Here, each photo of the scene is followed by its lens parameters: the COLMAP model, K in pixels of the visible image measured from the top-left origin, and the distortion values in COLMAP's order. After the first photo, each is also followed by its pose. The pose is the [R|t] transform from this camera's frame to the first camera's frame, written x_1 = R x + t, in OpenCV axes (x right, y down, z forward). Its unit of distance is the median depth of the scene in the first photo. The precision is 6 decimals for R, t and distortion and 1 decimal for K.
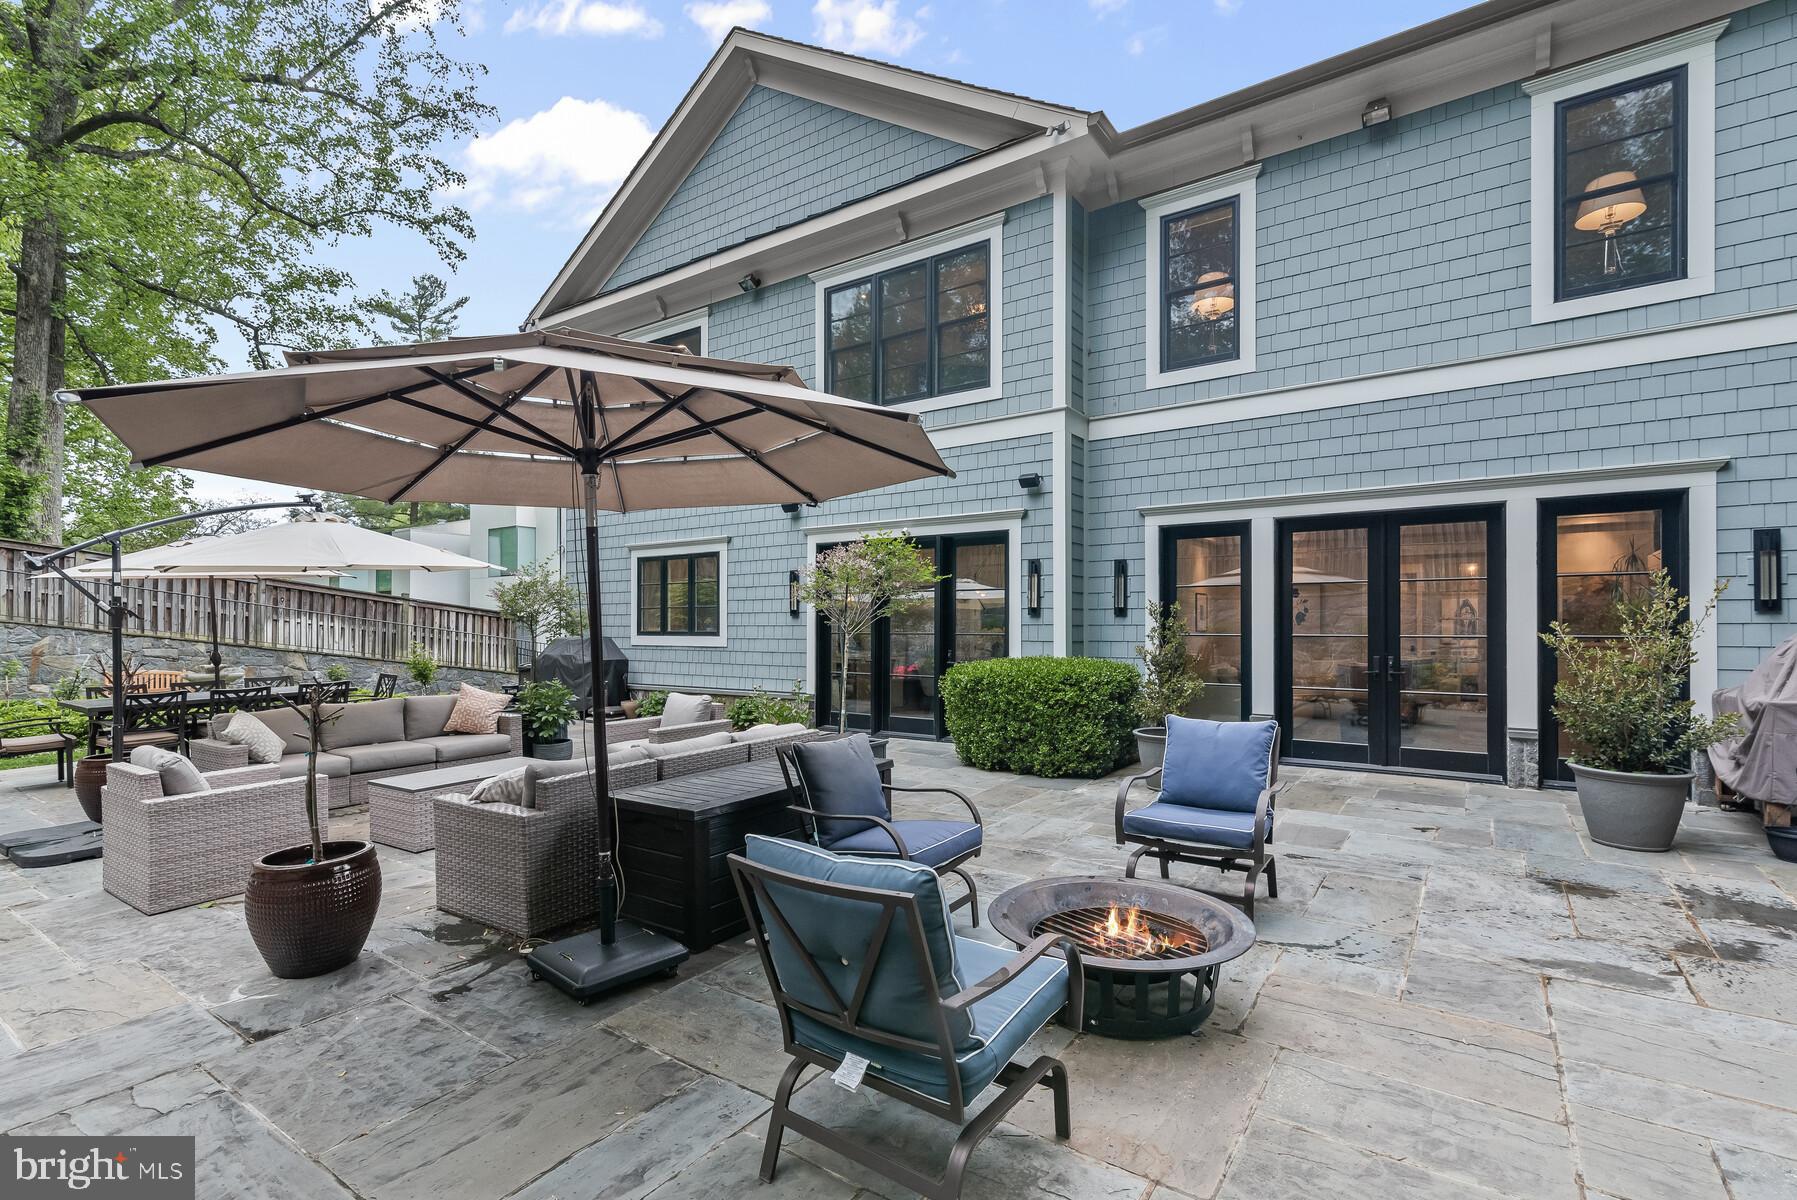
lens RADIAL K [[833.3, 0, 892.6], [0, 833.3, 623.5], [0, 0, 1]] dist [0.020662, -0.002832]
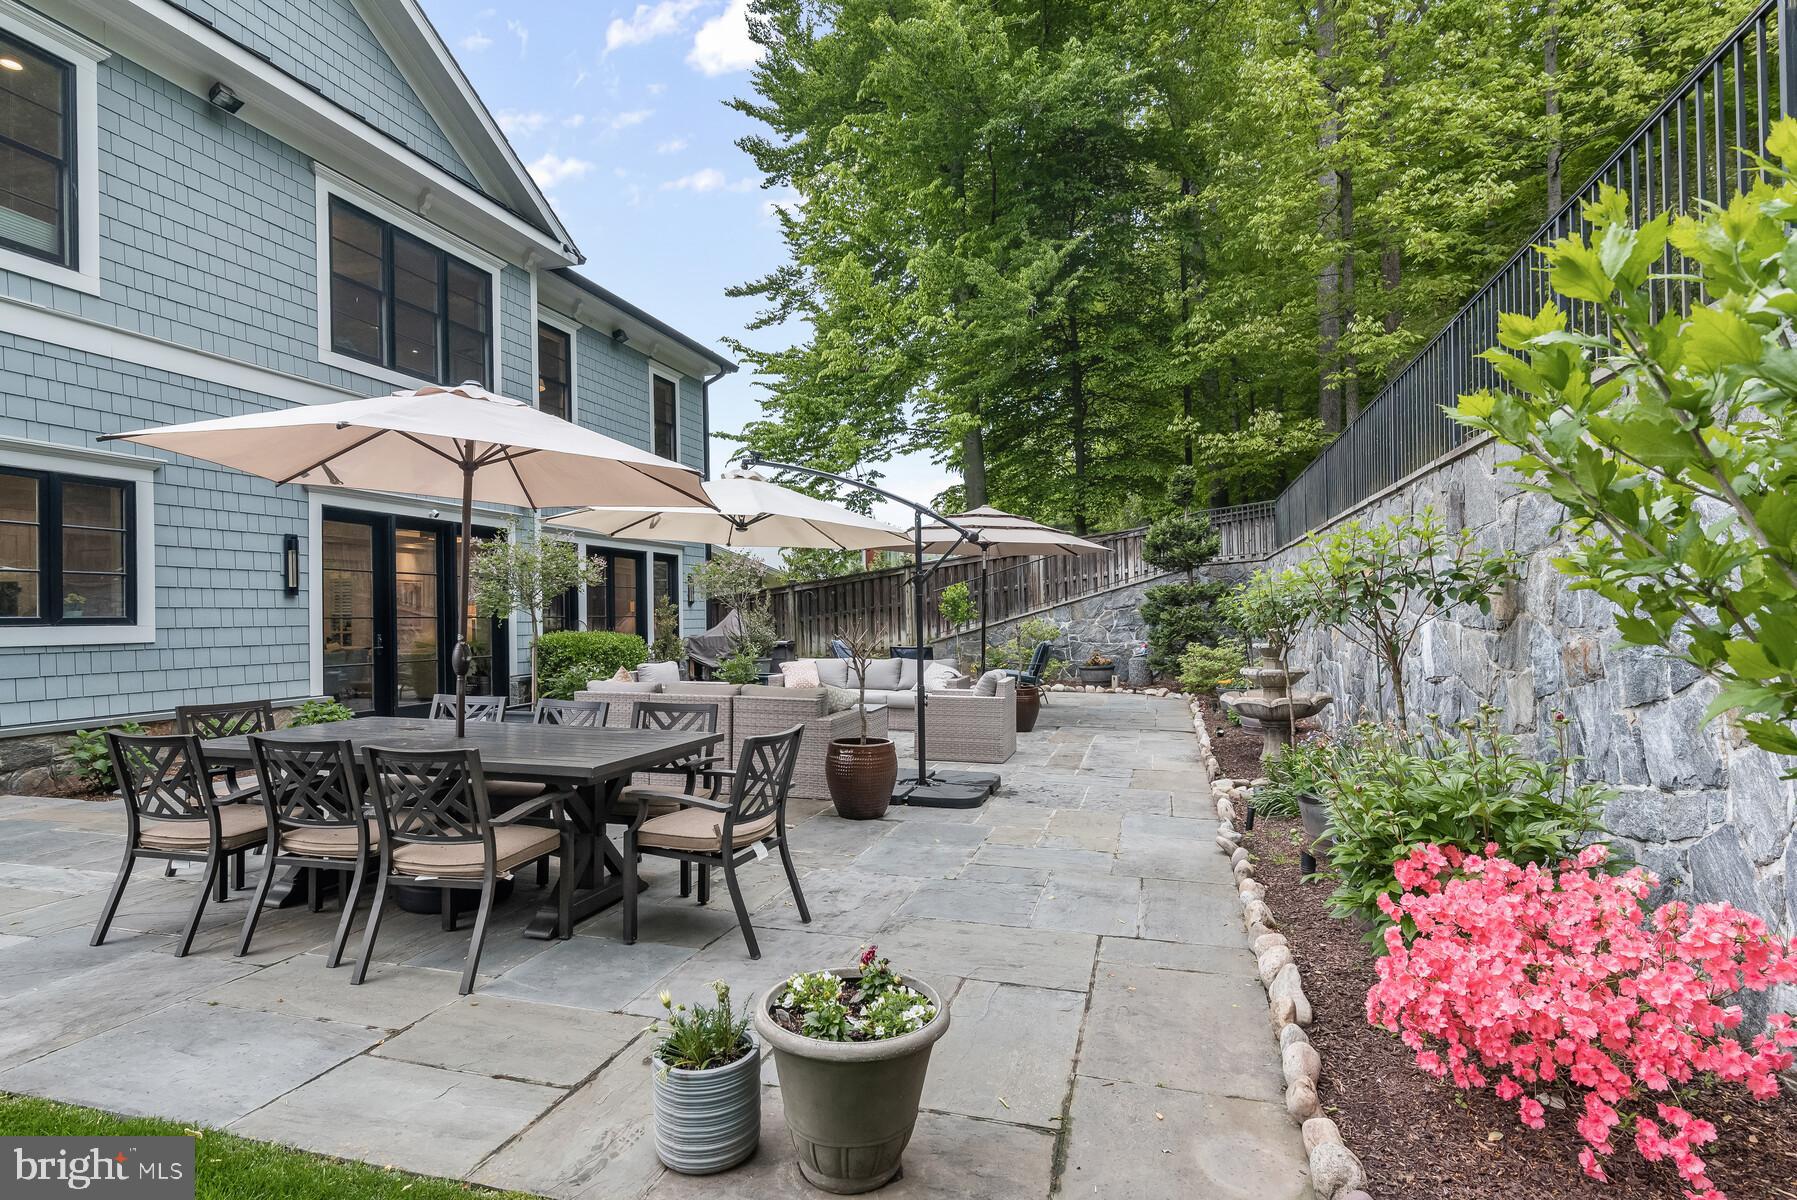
lens RADIAL K [[963.1, 0, 905.6], [0, 963.1, 600.5], [0, 0, 1]] dist [0.005634, 0.000862]
pose [[-0.351088, 0.001012, 0.936342, -1.048168], [-0.016357, 0.999840, -0.007214, -0.006695], [-0.936200, -0.017849, -0.351015, 0.725746]]
